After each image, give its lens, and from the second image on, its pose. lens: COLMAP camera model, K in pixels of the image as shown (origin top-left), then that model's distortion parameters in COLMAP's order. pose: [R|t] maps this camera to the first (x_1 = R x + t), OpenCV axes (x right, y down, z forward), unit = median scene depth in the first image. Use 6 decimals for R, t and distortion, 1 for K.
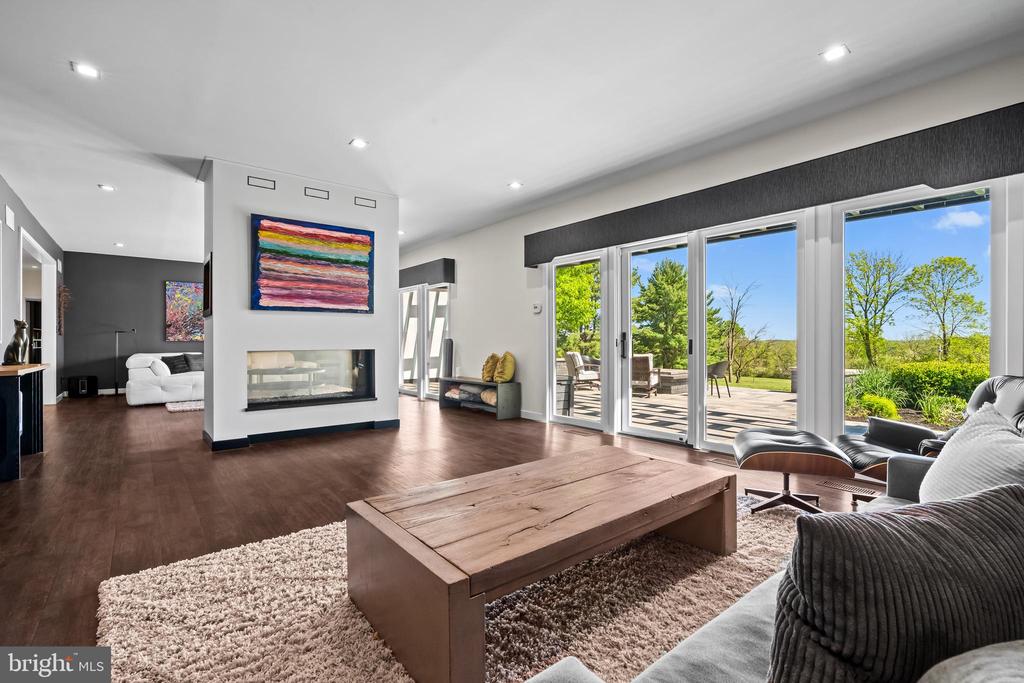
lens RADIAL K [[500.2, 0, 507.6], [0, 500.2, 325.1], [0, 0, 1]] dist [0.042692, 0.000228]
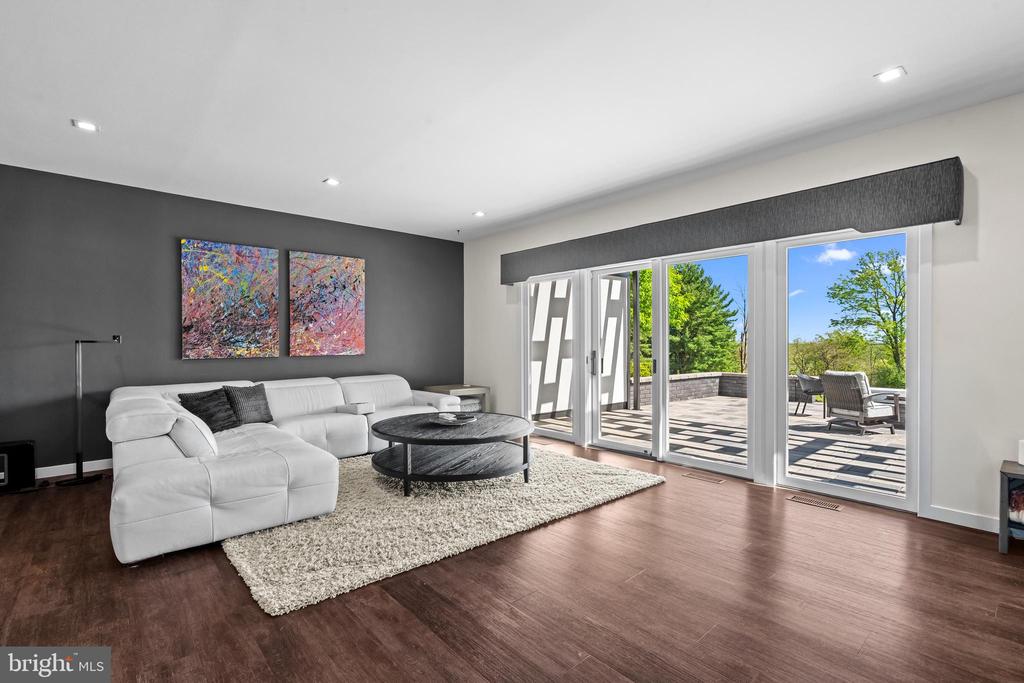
lens RADIAL K [[469.0, 0, 509.8], [0, 469.0, 344.4], [0, 0, 1]] dist [-0.002715, 0.000503]
pose [[0.996143, -0.003207, 0.087686, -0.390730], [0.002978, 0.999992, 0.002742, 0.016495], [-0.087694, -0.002470, 0.996144, 0.517396]]
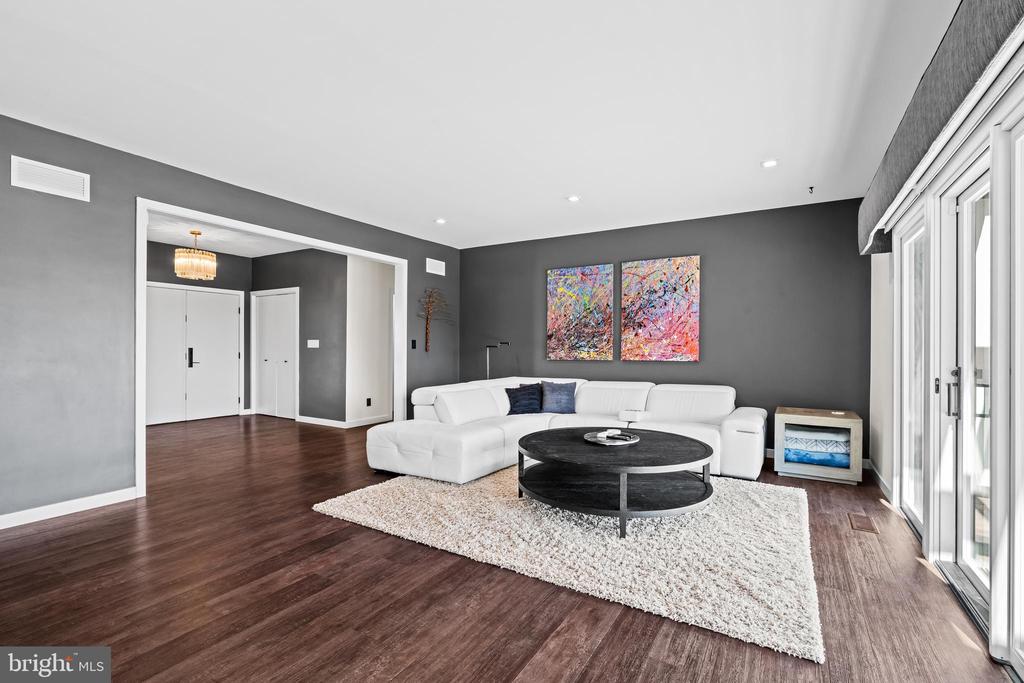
lens RADIAL K [[469.0, 0, 509.8], [0, 469.0, 344.4], [0, 0, 1]] dist [-0.002715, 0.000503]
pose [[0.384041, -0.005130, -0.923302, -0.123505], [-0.004715, 0.999961, -0.007517, 0.016198], [0.923304, 0.007240, 0.384001, 0.714566]]
